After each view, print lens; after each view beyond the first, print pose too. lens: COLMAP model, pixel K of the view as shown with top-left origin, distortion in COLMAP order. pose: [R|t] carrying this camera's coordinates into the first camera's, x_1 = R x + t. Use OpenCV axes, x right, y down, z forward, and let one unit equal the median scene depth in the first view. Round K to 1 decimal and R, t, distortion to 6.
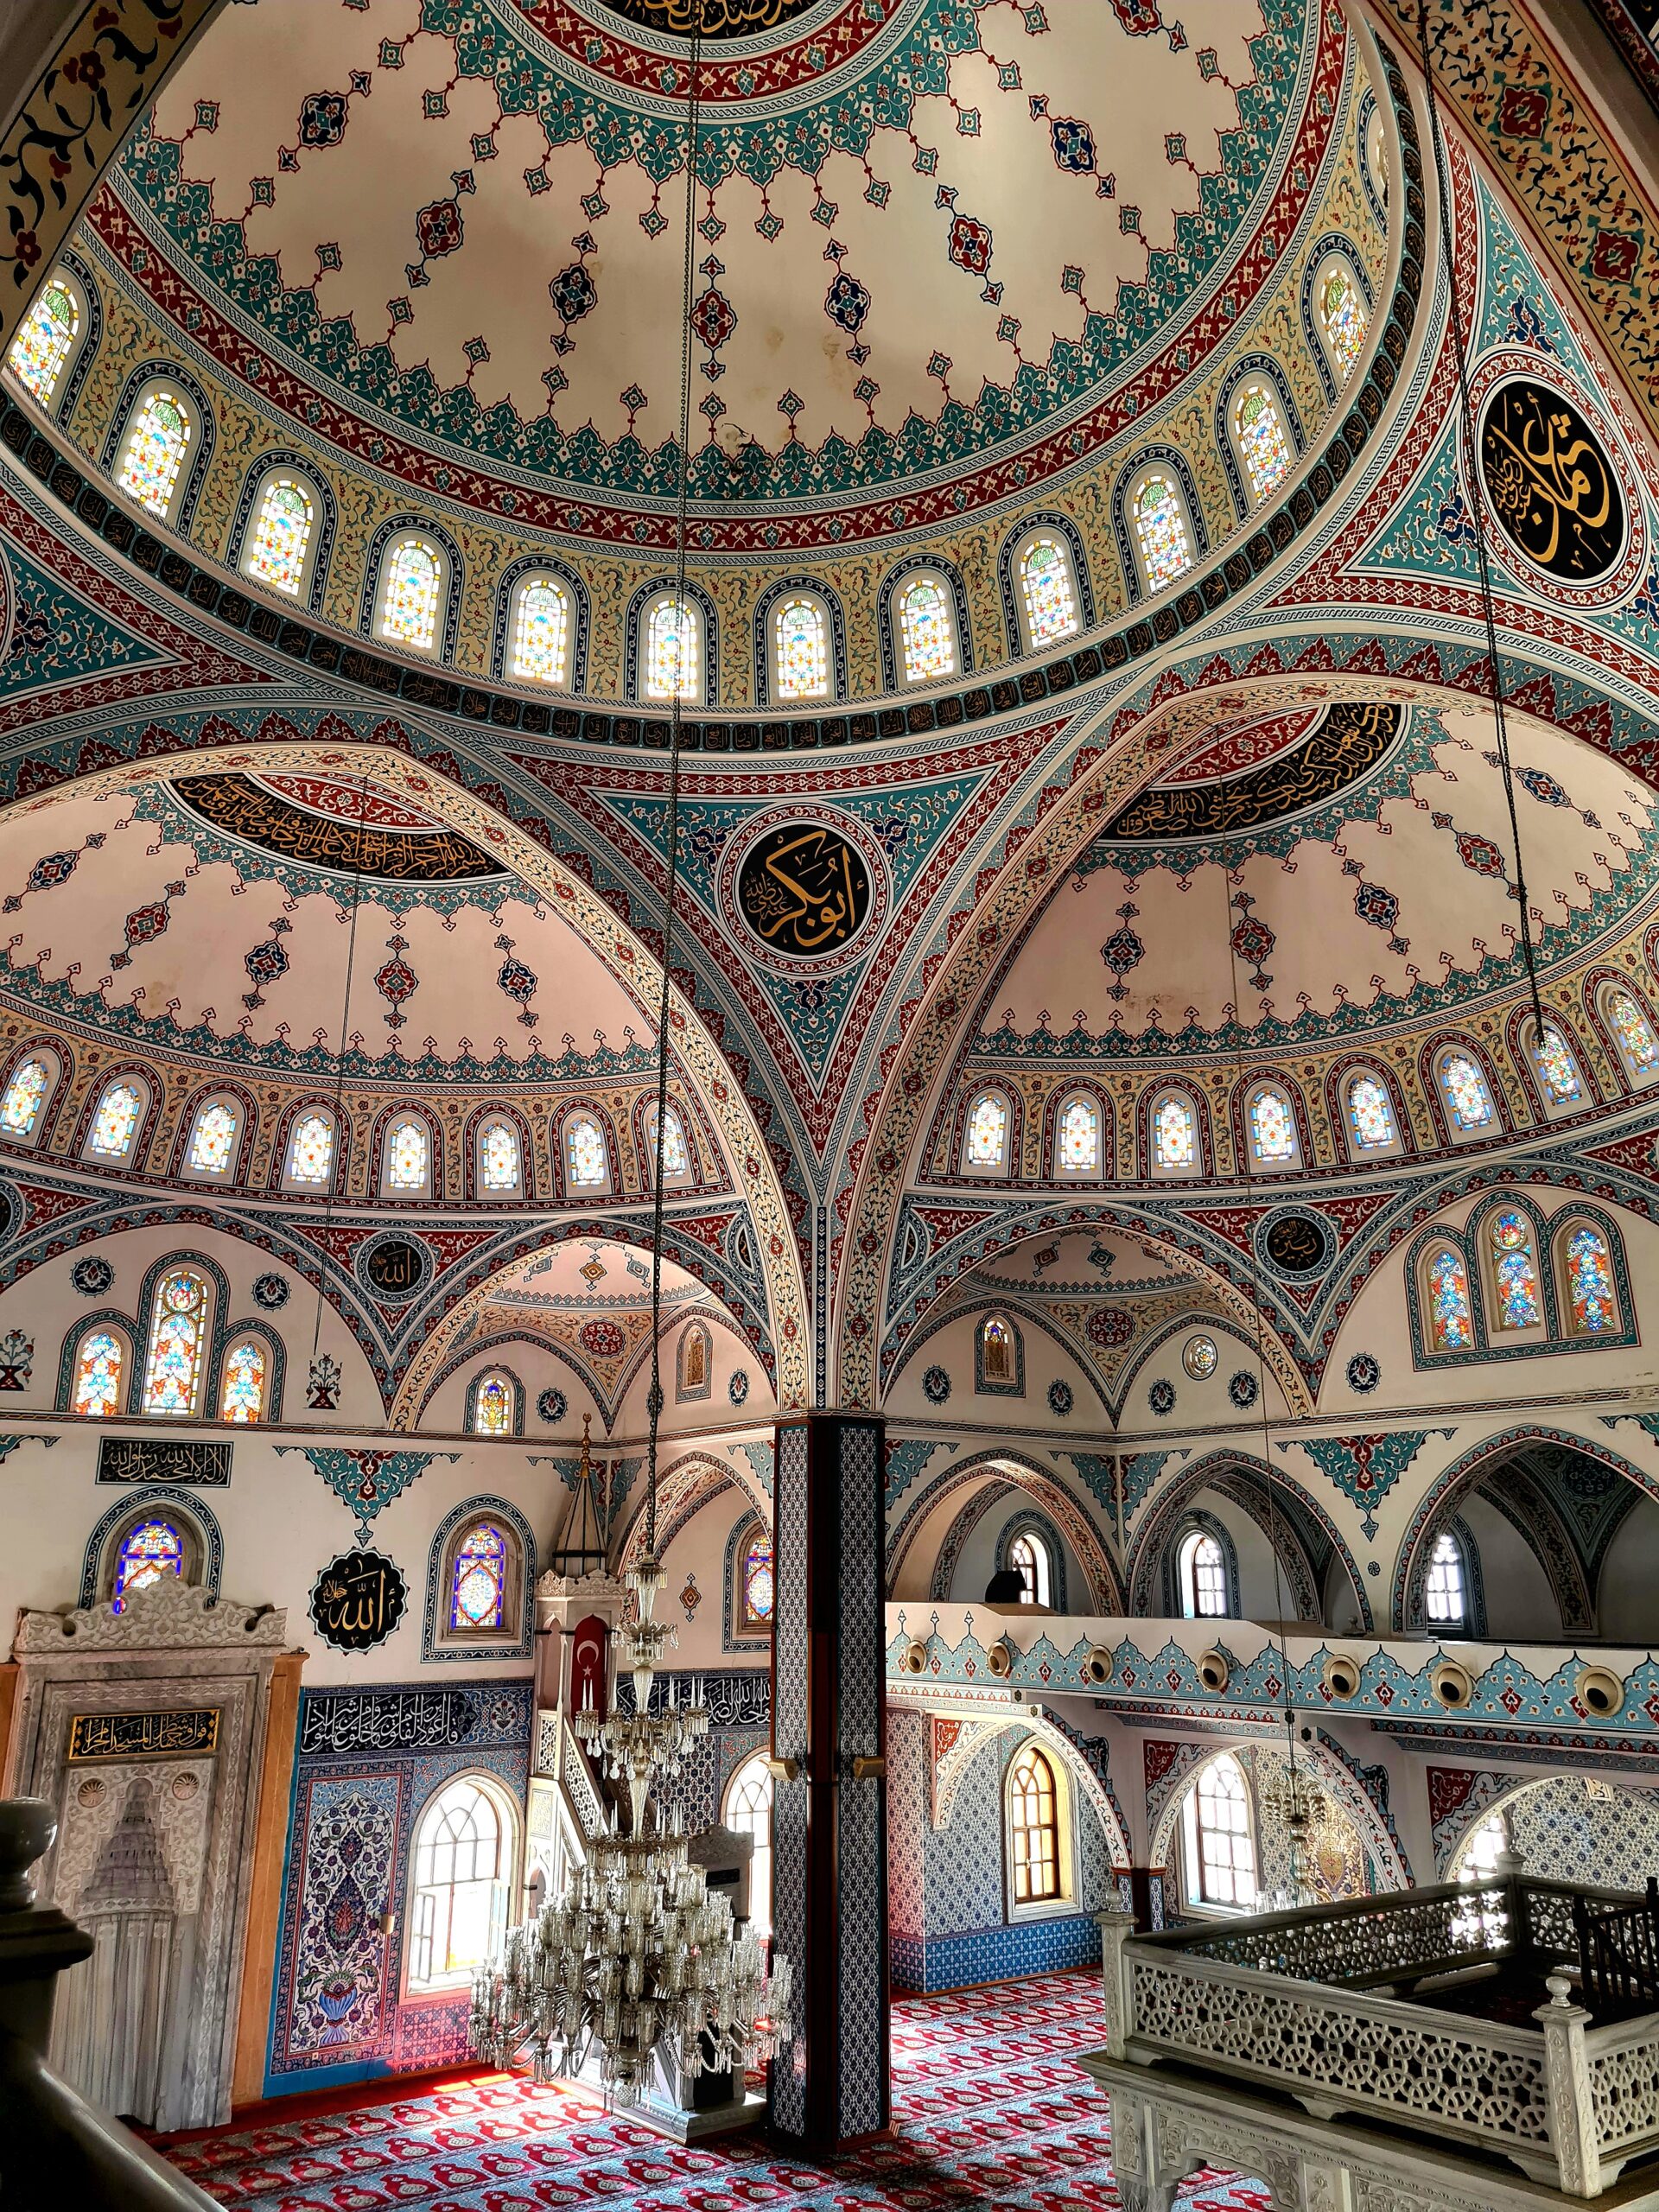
lens RADIAL K [[1652.4, 0, 844.2], [0, 1652.4, 1119.7], [0, 0, 1]] dist [0.071693, -0.055334]
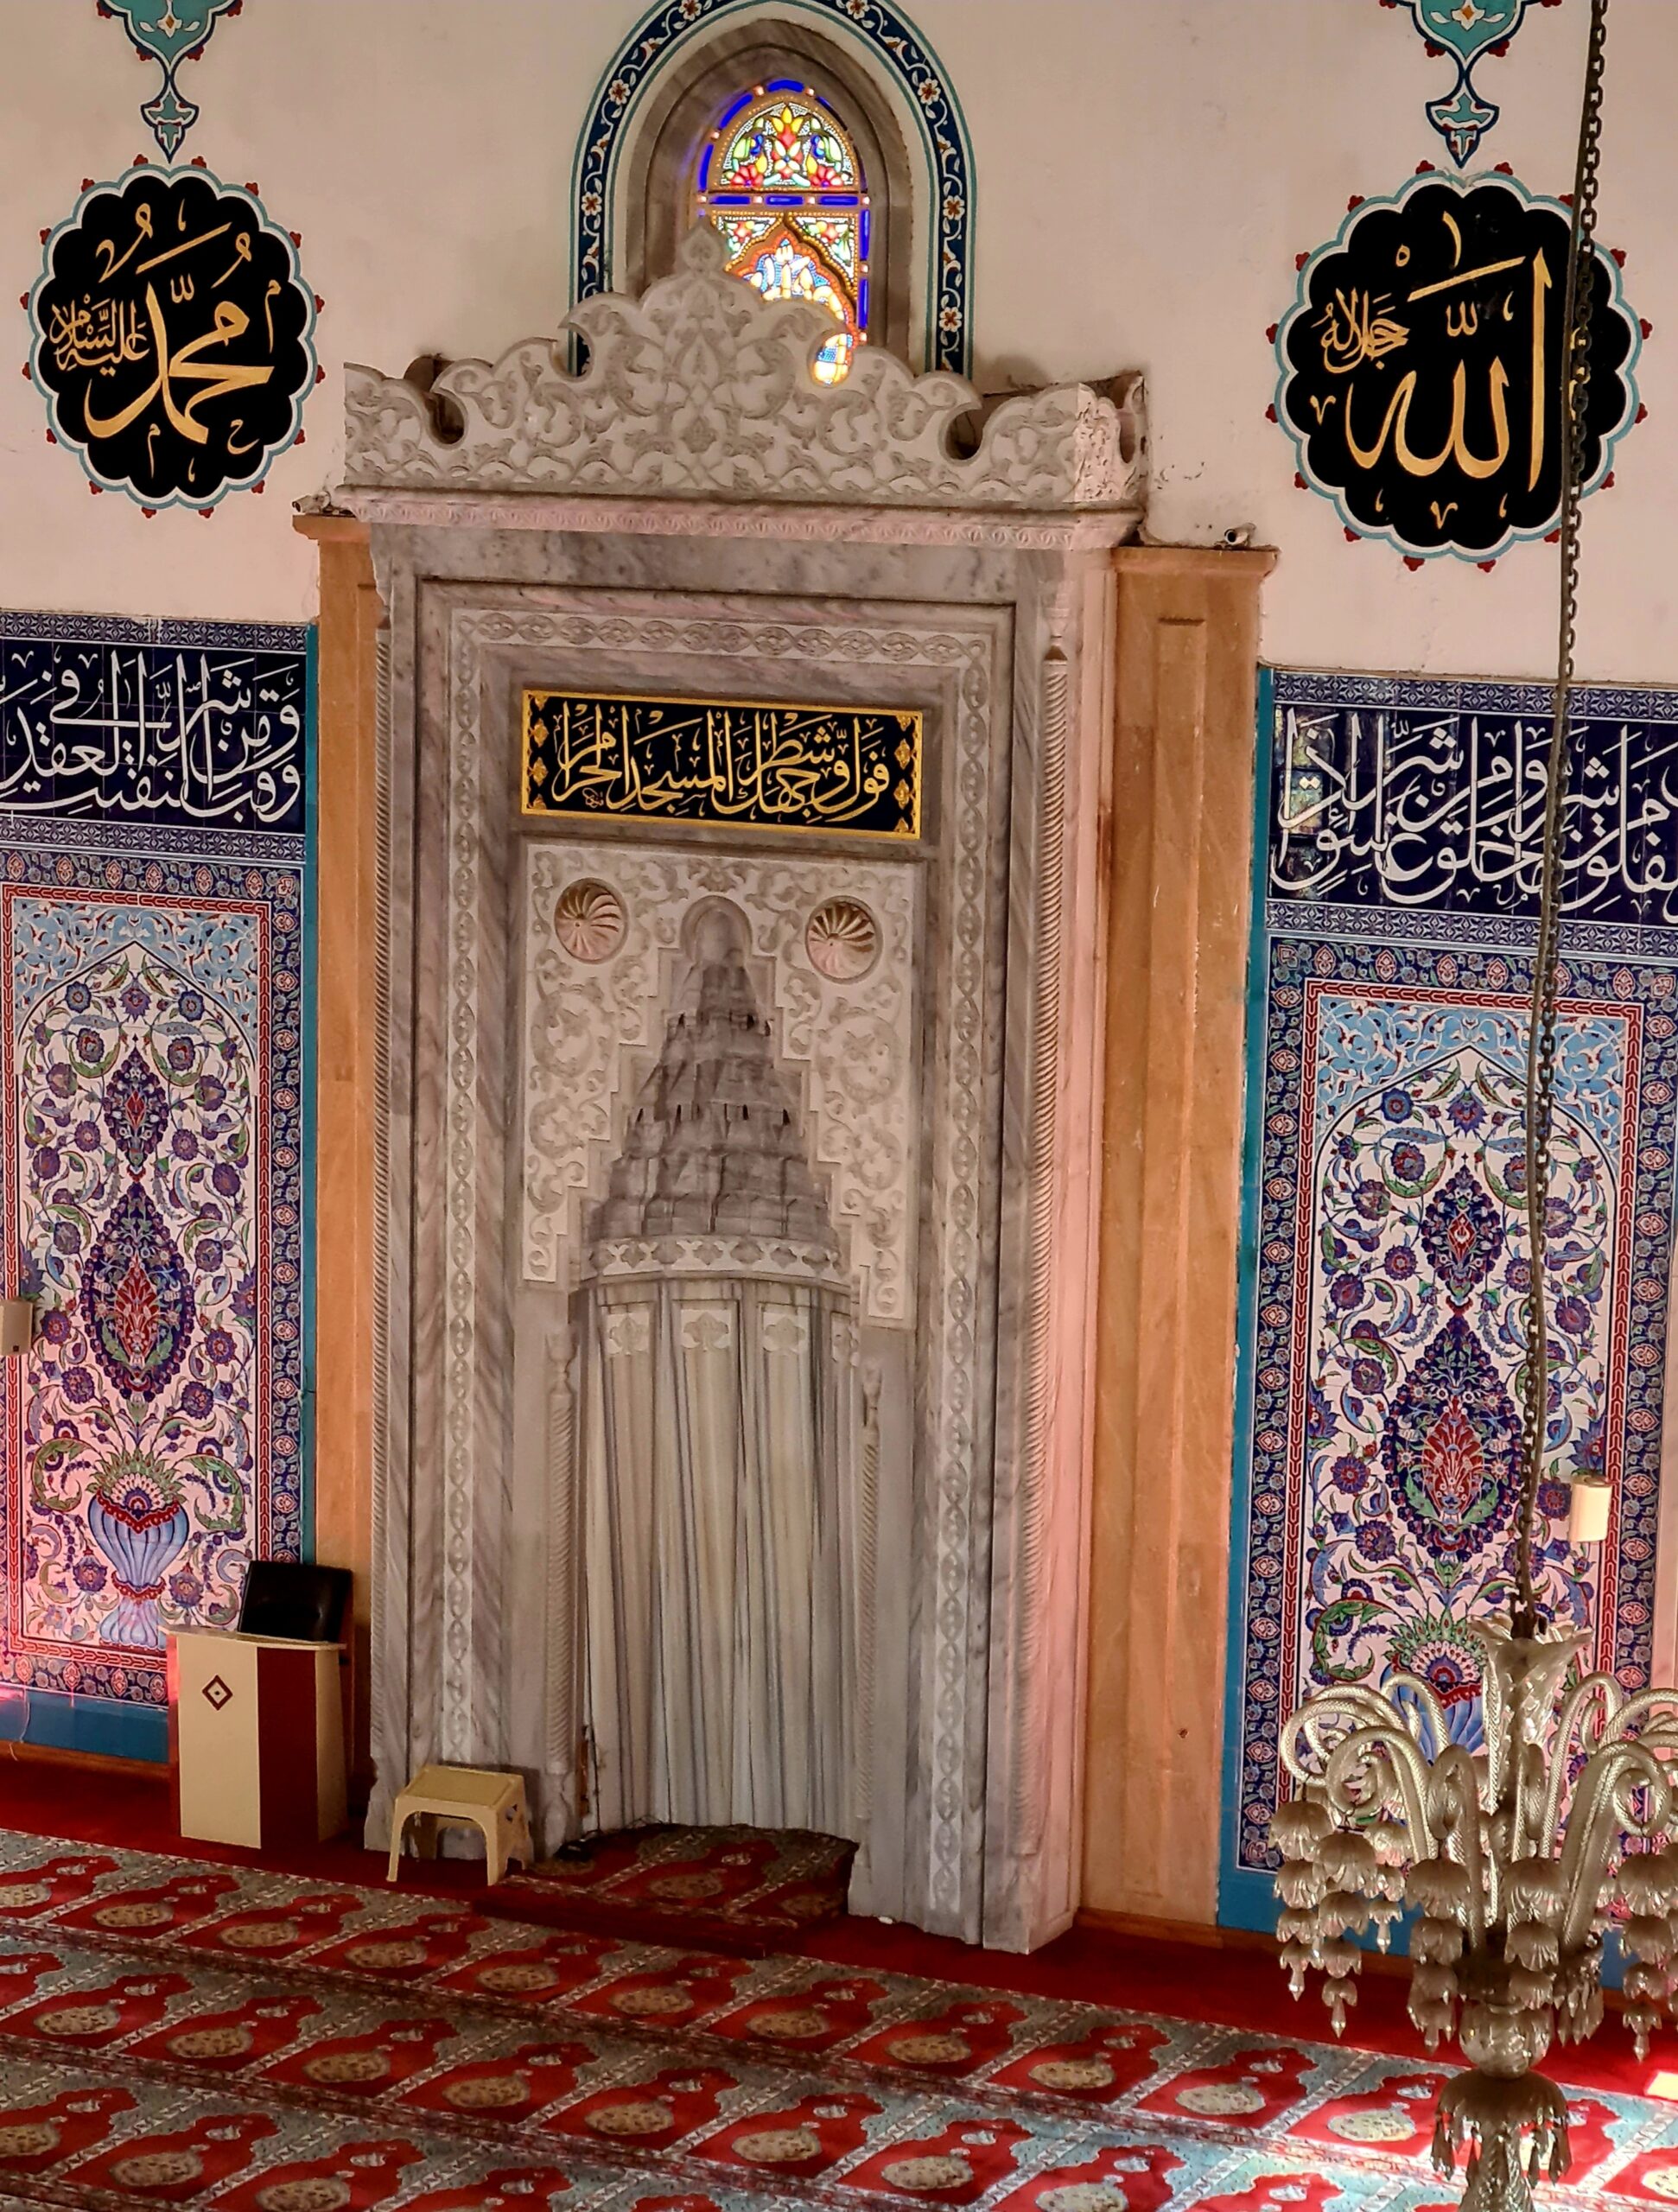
lens RADIAL K [[5448.2, 0, 896.6], [0, 5448.2, 1243.9], [0, 0, 1]] dist [0.124160, 0.000000]
pose [[0.447918, 0.157596, -0.880075, 0.465940], [0.223924, 0.933196, 0.281076, 0.164209], [0.865579, -0.322969, 0.382706, 0.583257]]
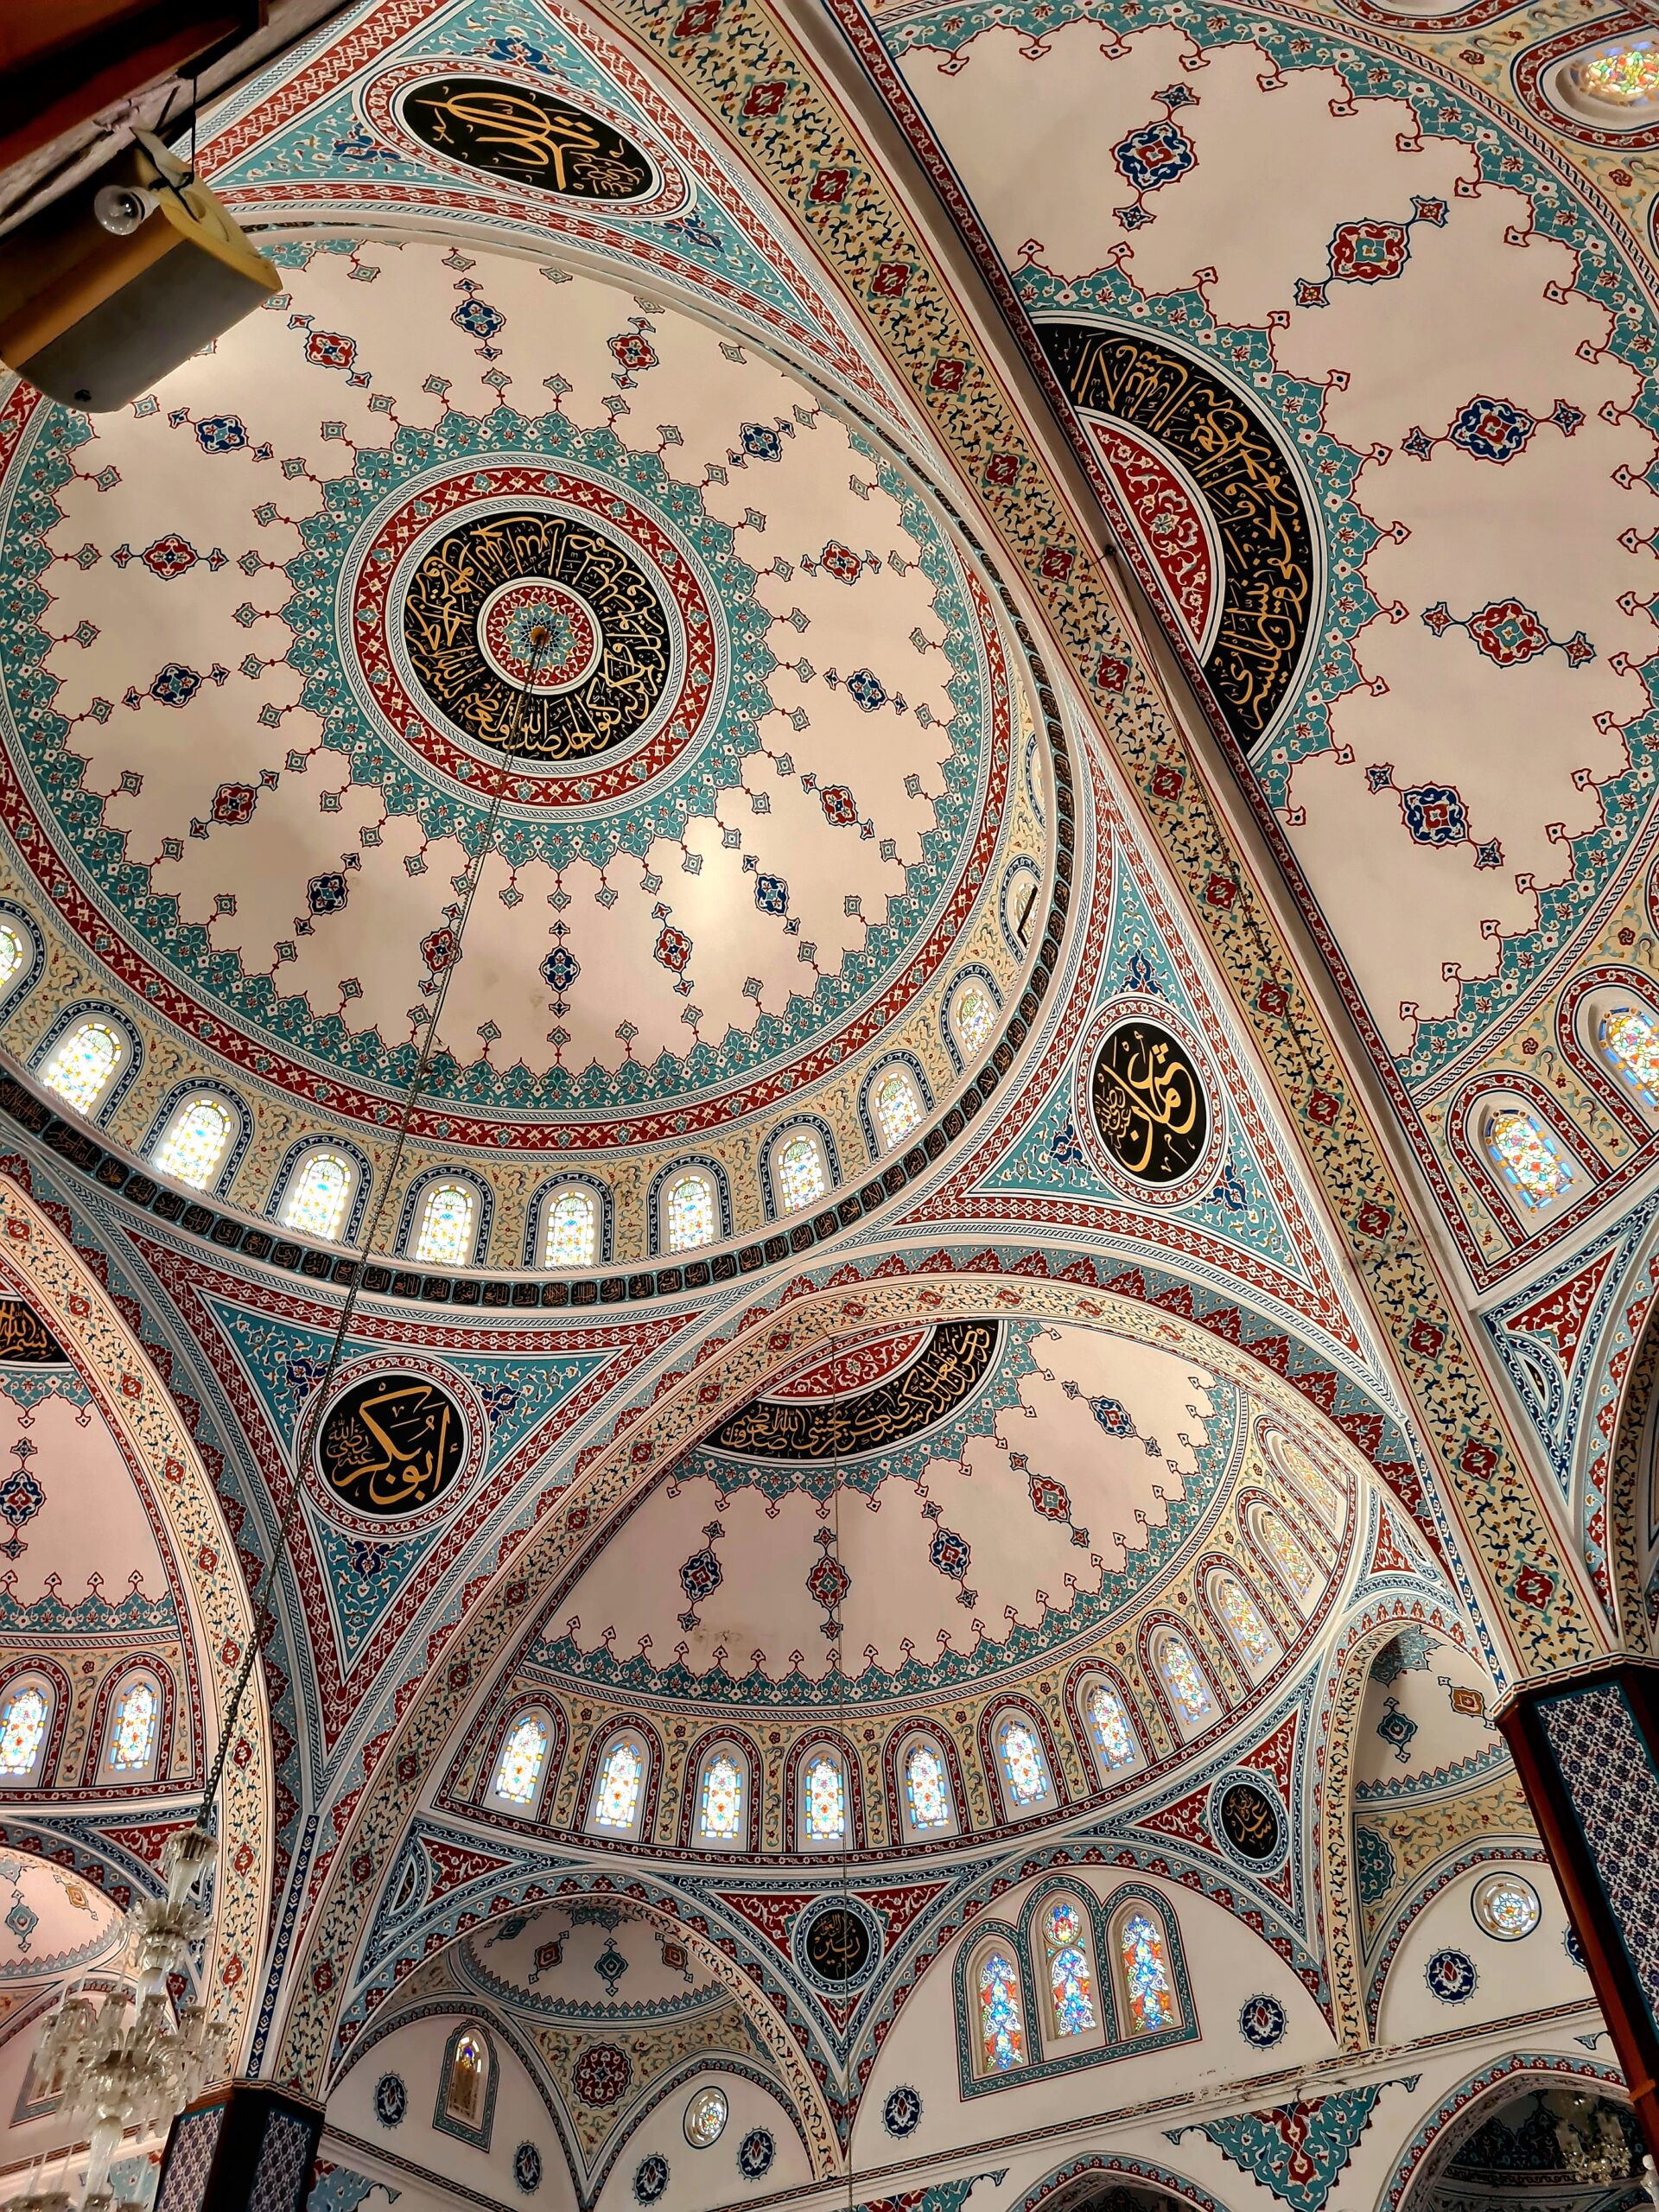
lens RADIAL K [[1652.4, 0, 844.4], [0, 1652.4, 1109.1], [0, 0, 1]] dist [0.071693, -0.055334]
pose [[0.933573, 0.262358, 0.244152, -0.064769], [-0.078113, 0.813829, -0.575830, 0.232319], [-0.349772, 0.518508, 0.780262, 0.060973]]
